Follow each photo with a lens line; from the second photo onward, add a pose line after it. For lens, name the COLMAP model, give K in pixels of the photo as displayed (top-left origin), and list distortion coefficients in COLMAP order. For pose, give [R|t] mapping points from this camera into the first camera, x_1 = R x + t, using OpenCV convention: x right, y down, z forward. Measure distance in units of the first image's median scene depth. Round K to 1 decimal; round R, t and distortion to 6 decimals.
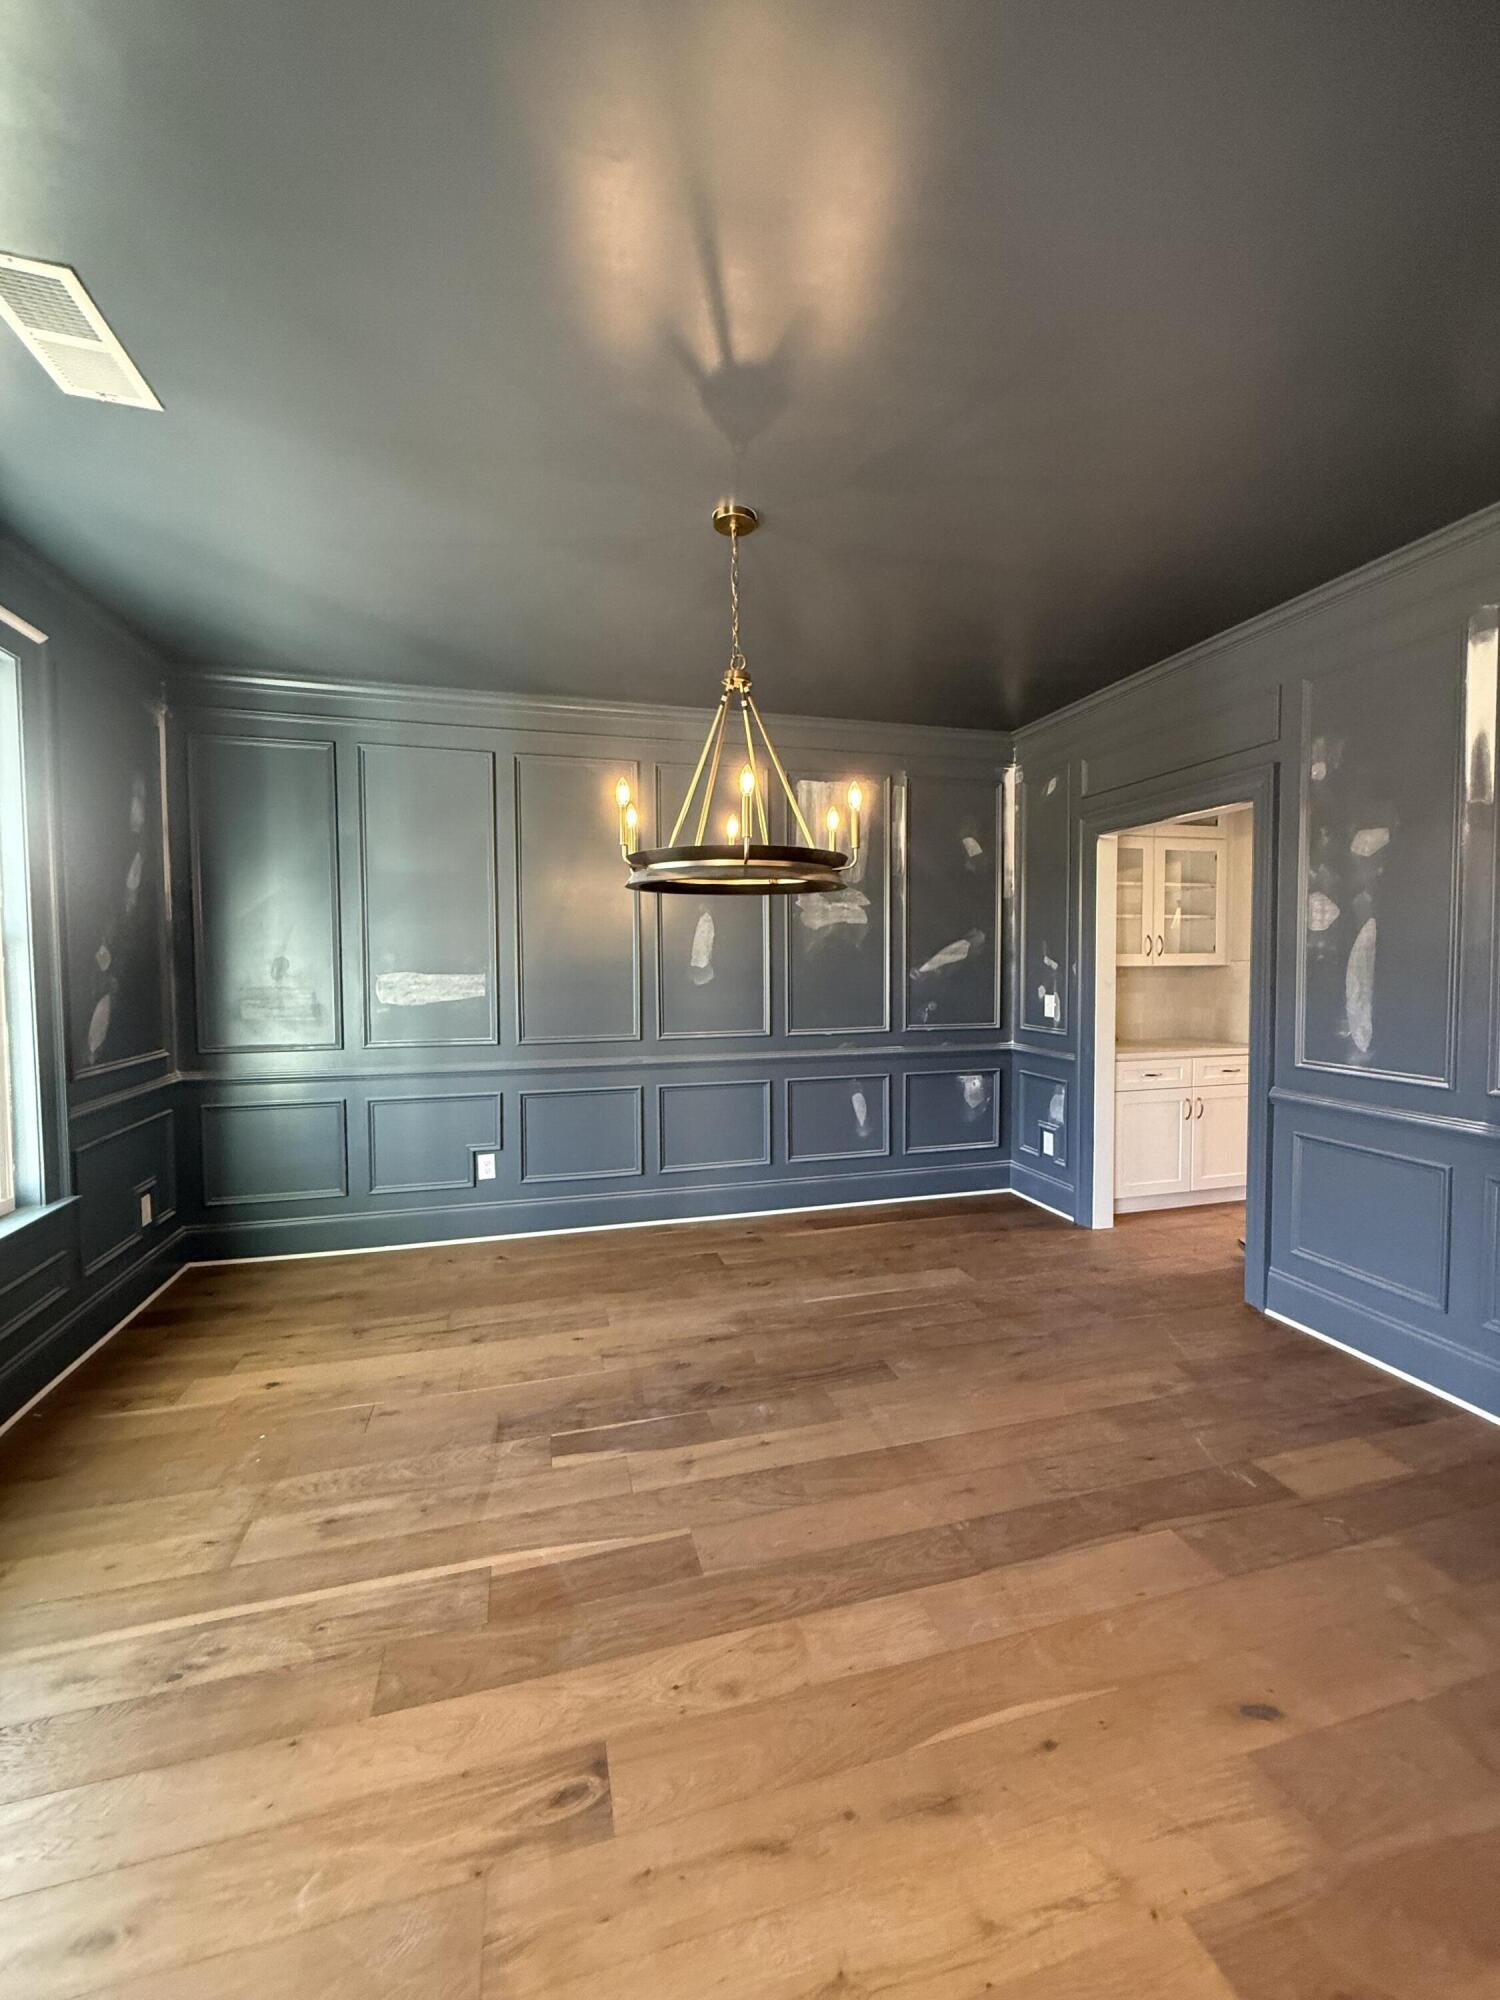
lens RADIAL K [[800.2, 0, 746.0], [0, 800.2, 990.6], [0, 0, 1]] dist [-0.003515, 0.001532]
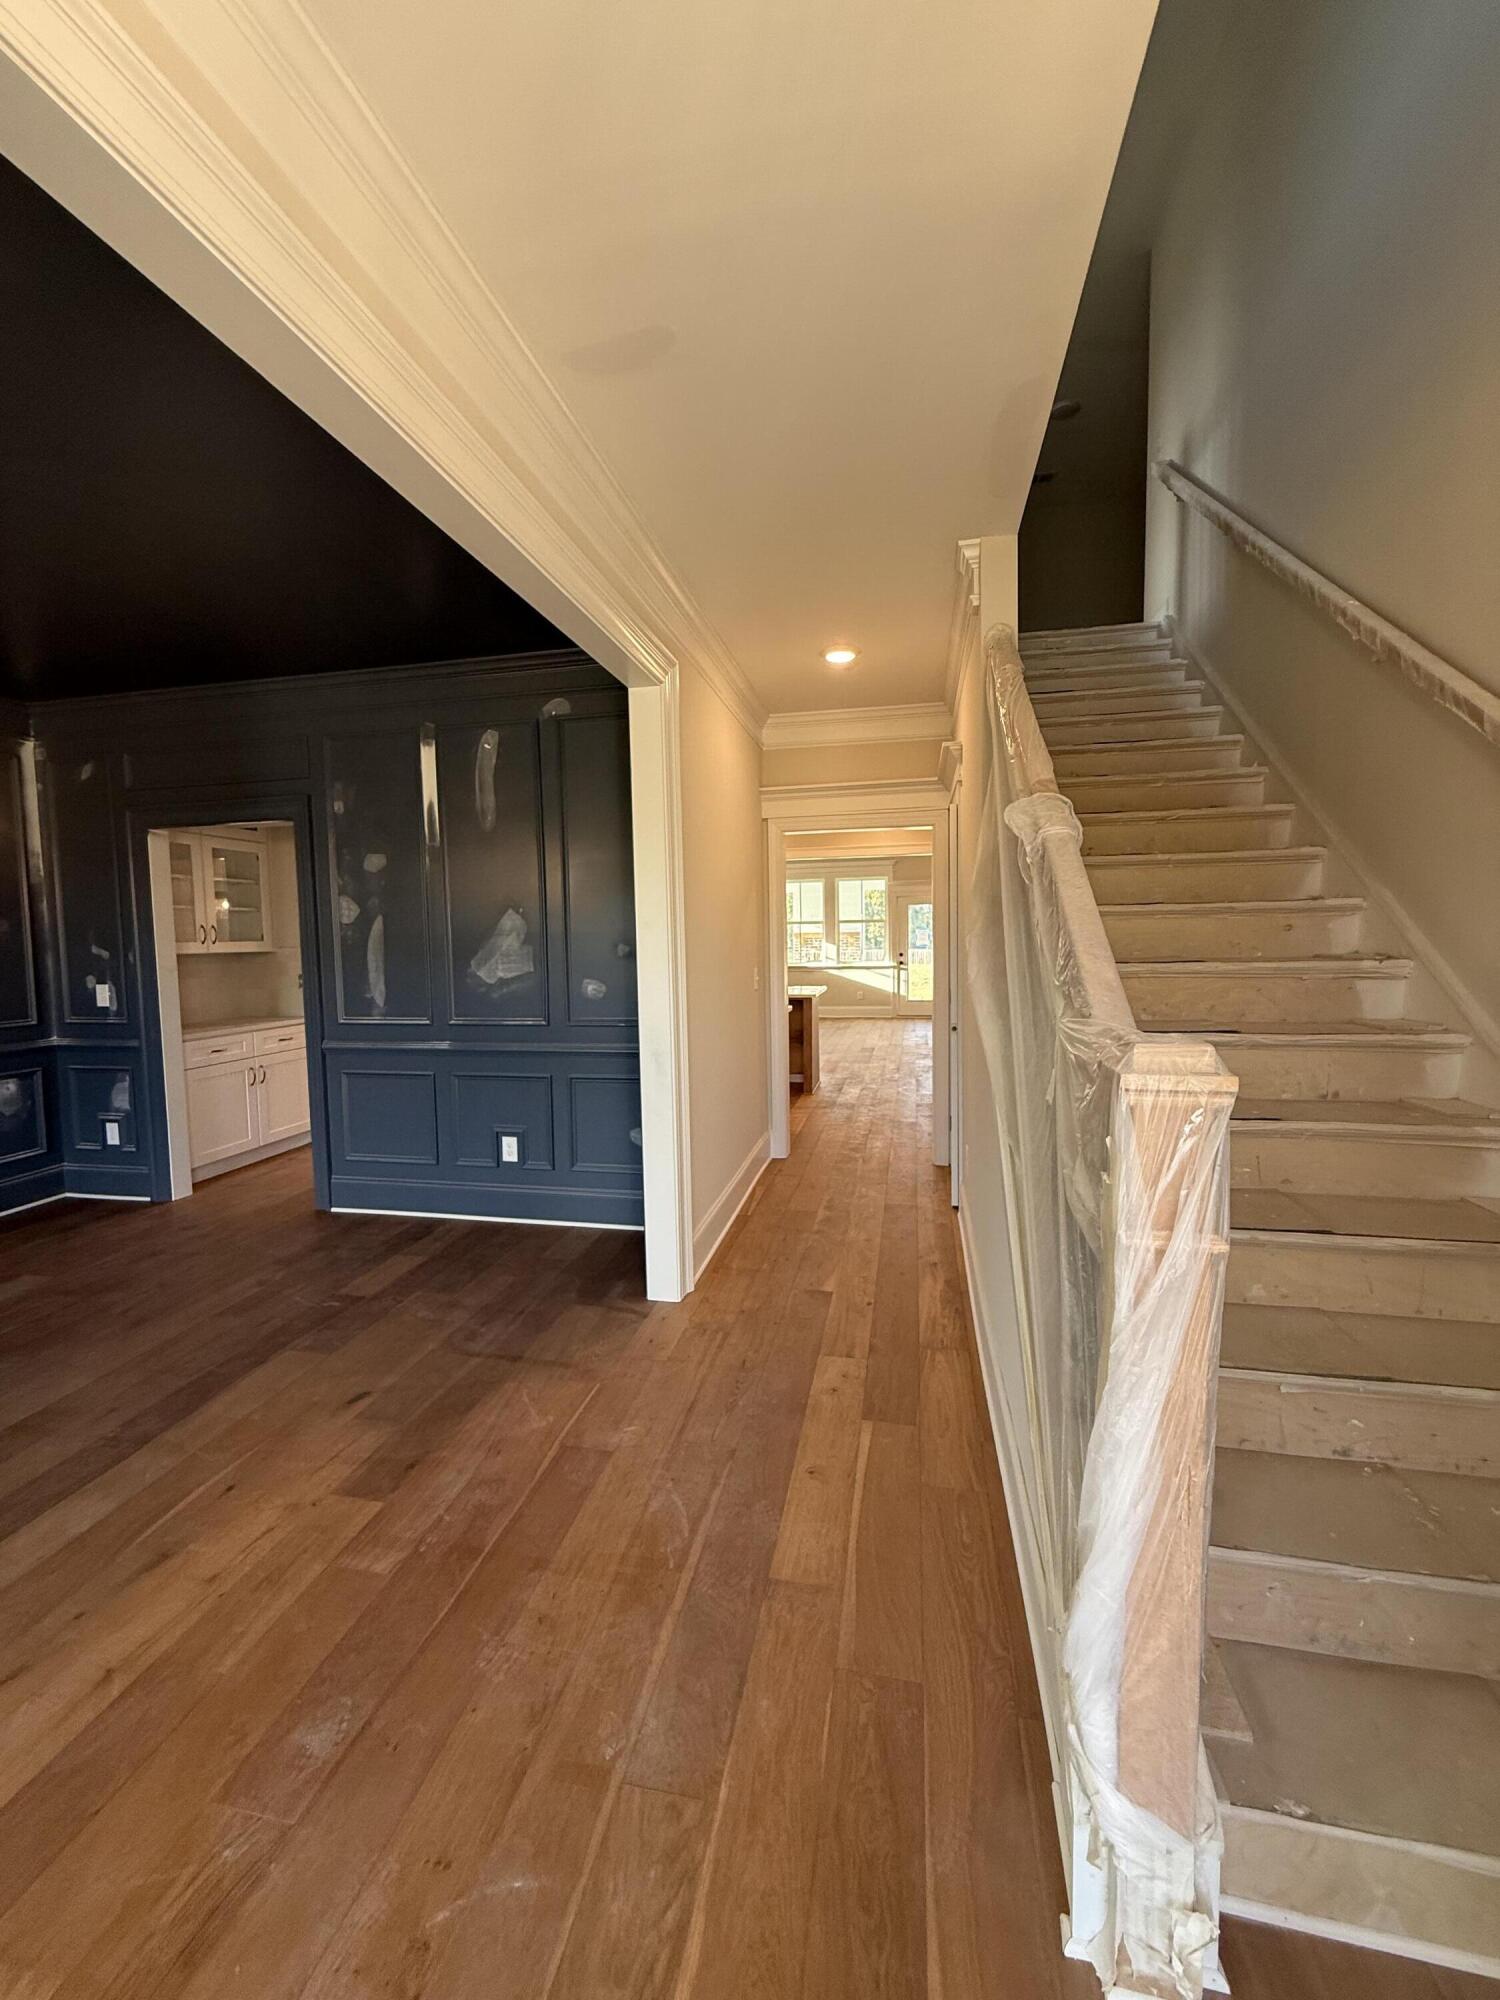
lens RADIAL K [[800.2, 0, 745.3], [0, 800.2, 992.5], [0, 0, 1]] dist [-0.003515, 0.001532]
pose [[0.459681, -0.063158, 0.885835, -0.164585], [0.050342, 0.997717, 0.045011, 0.013813], [-0.886656, 0.023904, 0.461811, -0.203518]]
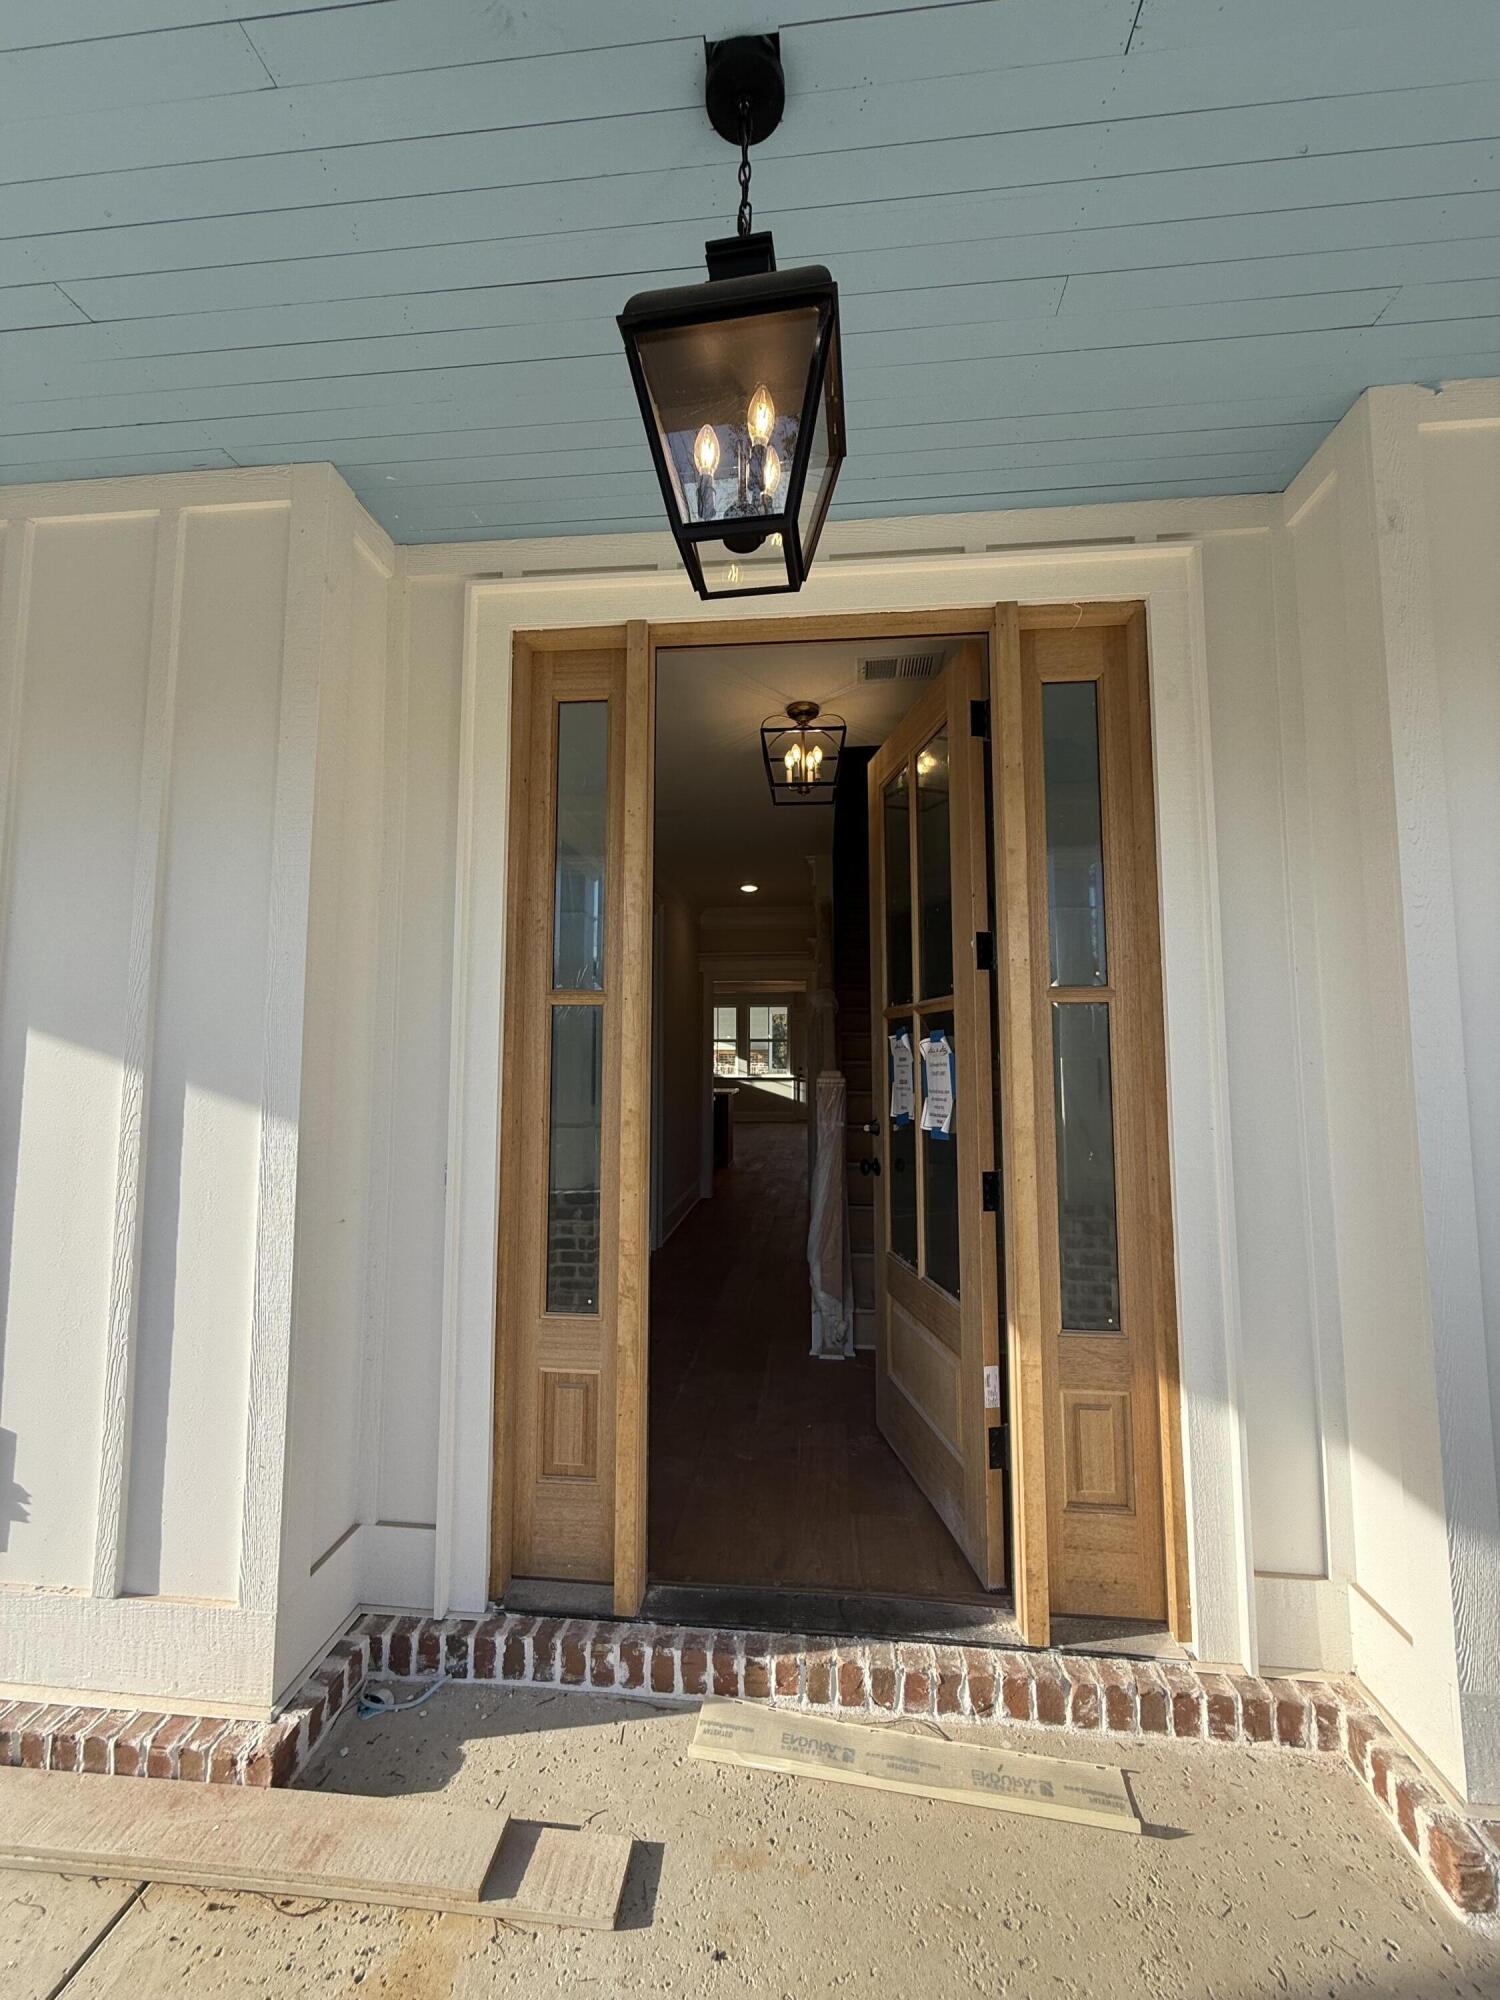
lens RADIAL K [[800.2, 0, 748.3], [0, 800.2, 993.3], [0, 0, 1]] dist [-0.003515, 0.001532]
pose [[0.356988, 0.078380, 0.930815, -0.659280], [0.035164, 0.994640, -0.097240, 0.036965], [-0.933447, 0.067444, 0.352319, -0.396680]]
